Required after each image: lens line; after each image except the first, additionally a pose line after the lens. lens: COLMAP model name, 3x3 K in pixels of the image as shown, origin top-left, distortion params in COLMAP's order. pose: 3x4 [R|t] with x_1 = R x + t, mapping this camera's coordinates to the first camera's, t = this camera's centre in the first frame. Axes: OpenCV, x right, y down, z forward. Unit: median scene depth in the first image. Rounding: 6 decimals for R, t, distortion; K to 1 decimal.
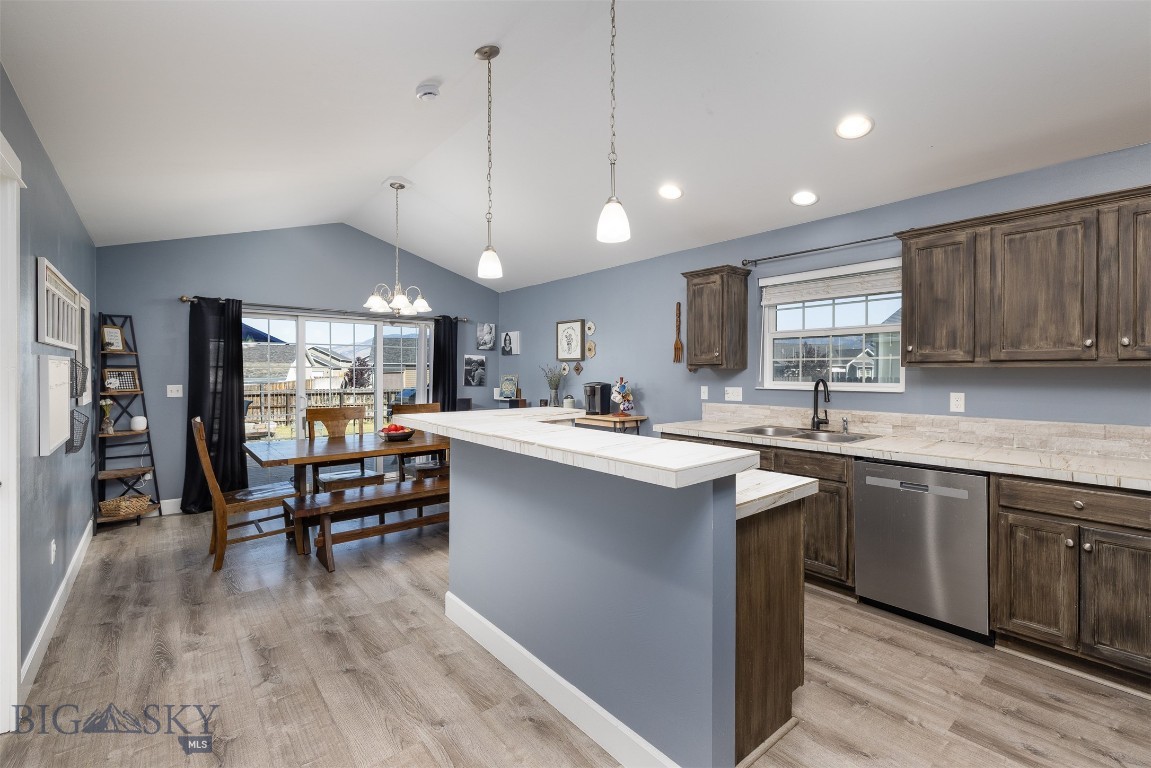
lens RADIAL K [[493.6, 0, 573.1], [0, 493.6, 375.1], [0, 0, 1]] dist [0.000570, 0.000228]
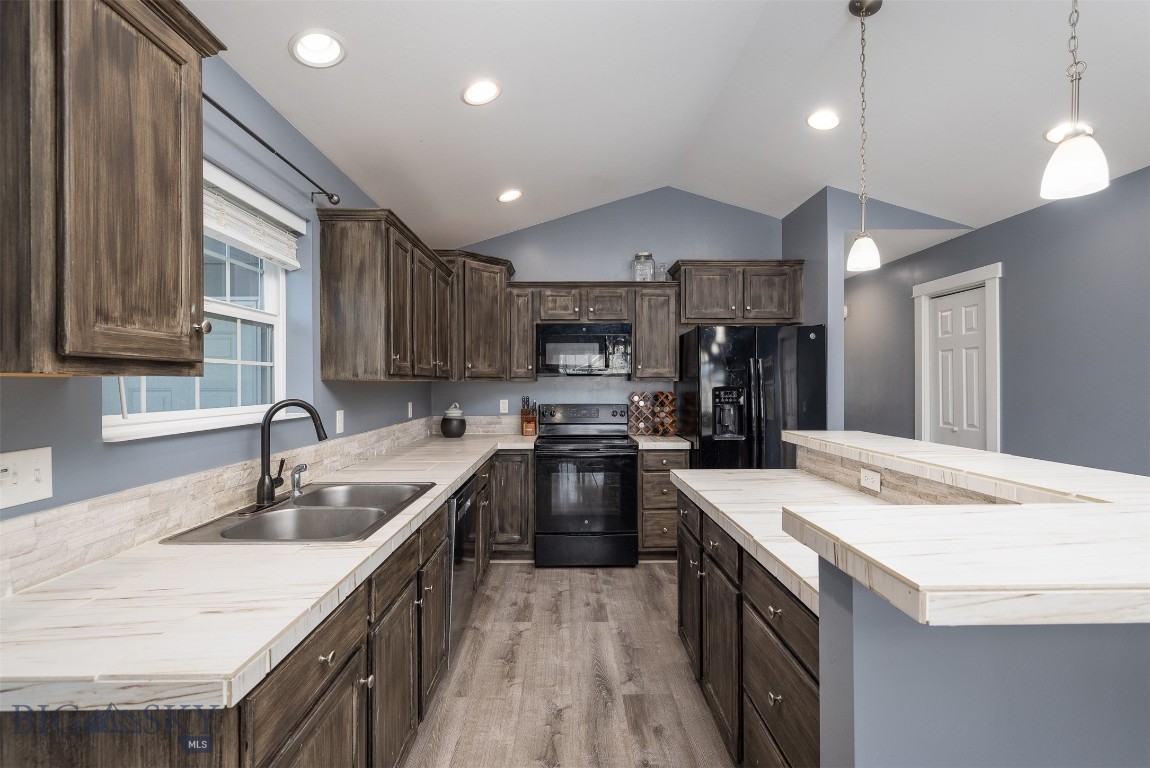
lens RADIAL K [[504.8, 0, 571.7], [0, 504.8, 382.1], [0, 0, 1]] dist [0.002469, 0.000334]
pose [[-0.777253, 0.003140, 0.629180, -0.052301], [0.006192, 0.999977, 0.002658, -0.007942], [-0.629158, 0.005961, -0.777255, 0.936887]]
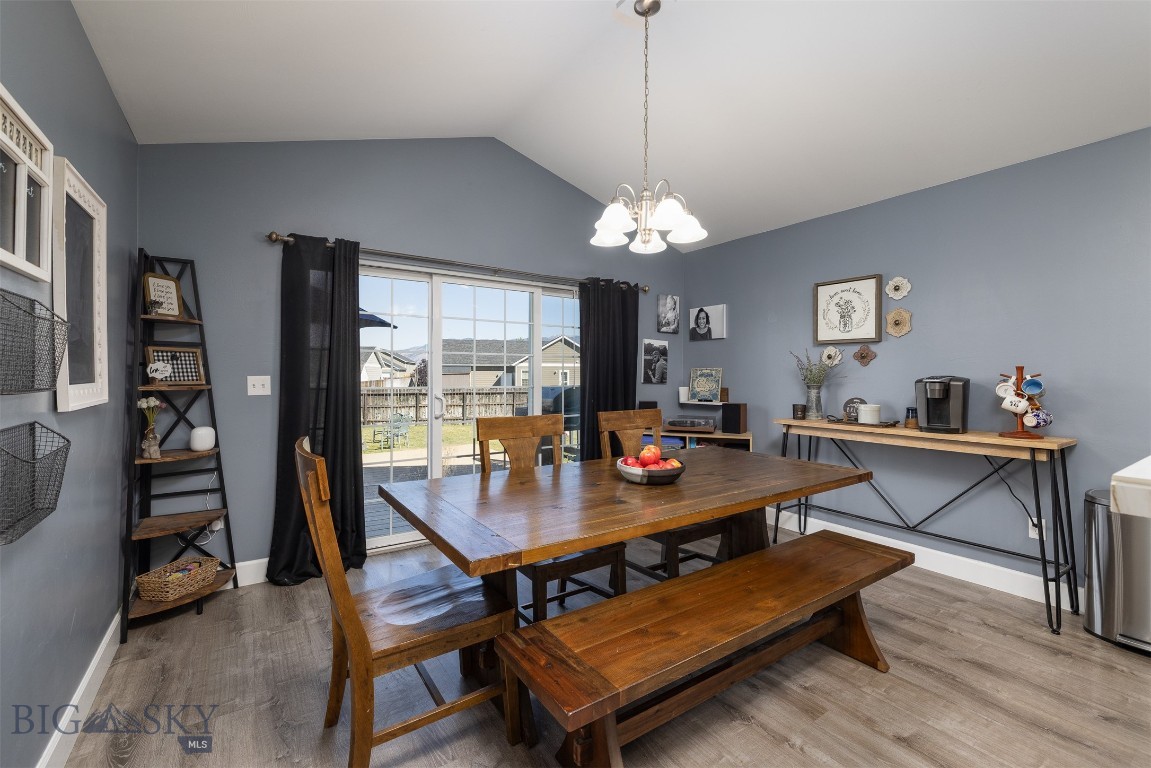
lens RADIAL K [[481.5, 0, 574.5], [0, 481.5, 375.4], [0, 0, 1]] dist [0.001628, 0.000067]
pose [[0.995081, 0.004633, -0.098957, -0.368162], [-0.005123, 0.999976, -0.004701, 0.021085], [0.098933, 0.005185, 0.995081, 0.456204]]
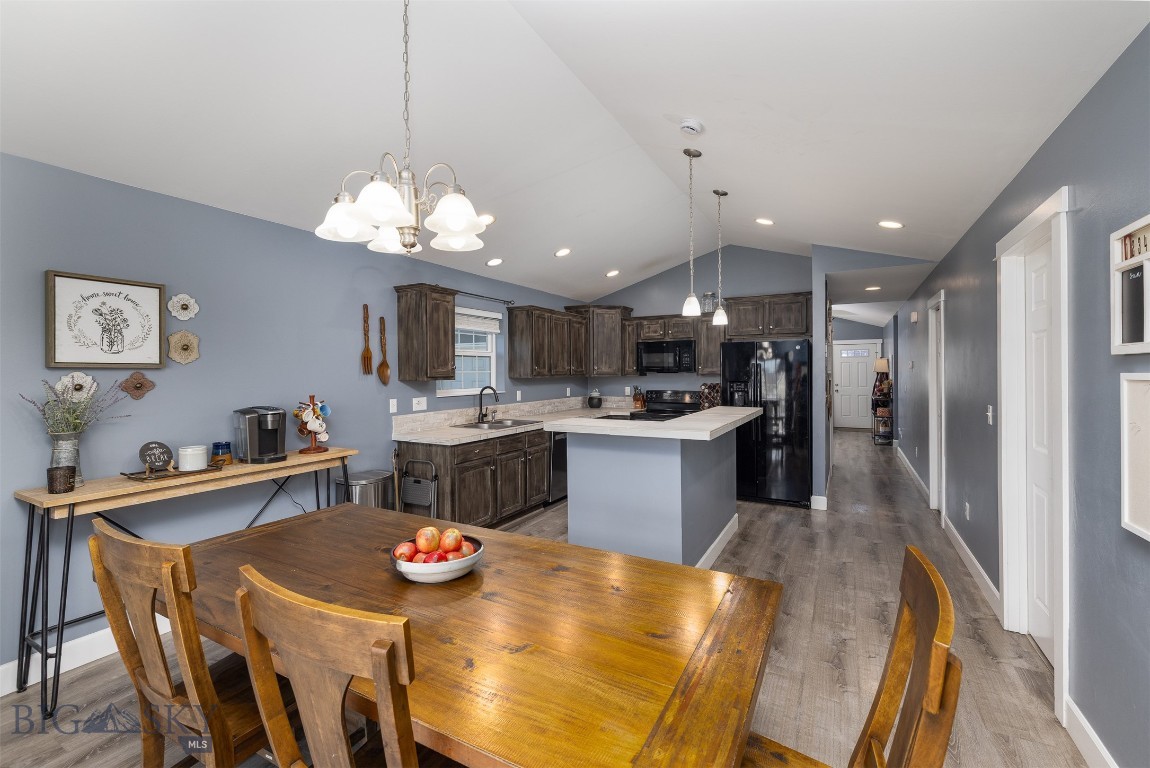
lens RADIAL K [[490.2, 0, 574.2], [0, 490.2, 368.1], [0, 0, 1]] dist [0.000474, 0.000114]
pose [[-0.363568, 0.005840, 0.931550, -0.725077], [0.010438, 0.999943, -0.002195, -0.030697], [-0.931509, 0.008925, -0.363608, 0.985689]]
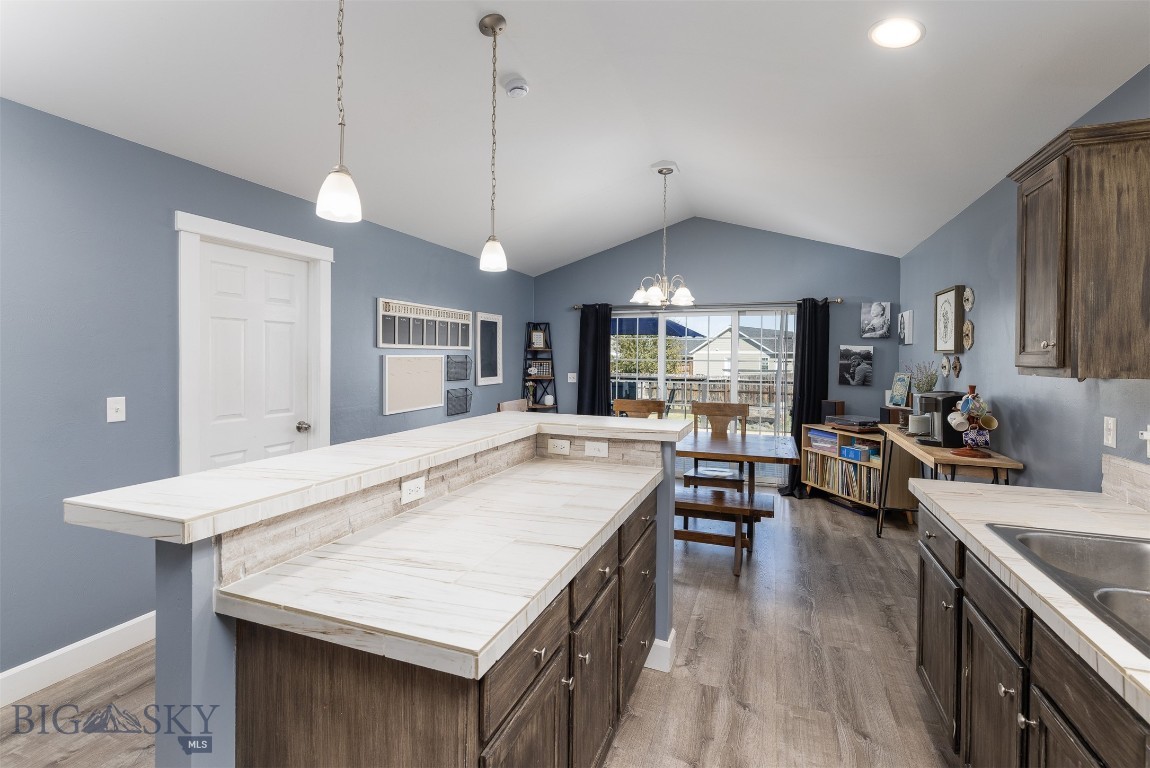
lens RADIAL K [[510.1, 0, 593.3], [0, 510.1, 361.4], [0, 0, 1]] dist [0.000096, -0.000197]
pose [[0.513137, 0.012478, -0.858216, 0.402894], [-0.015745, 0.999863, 0.005123, -0.020339], [0.858162, 0.010884, 0.513263, 0.368837]]
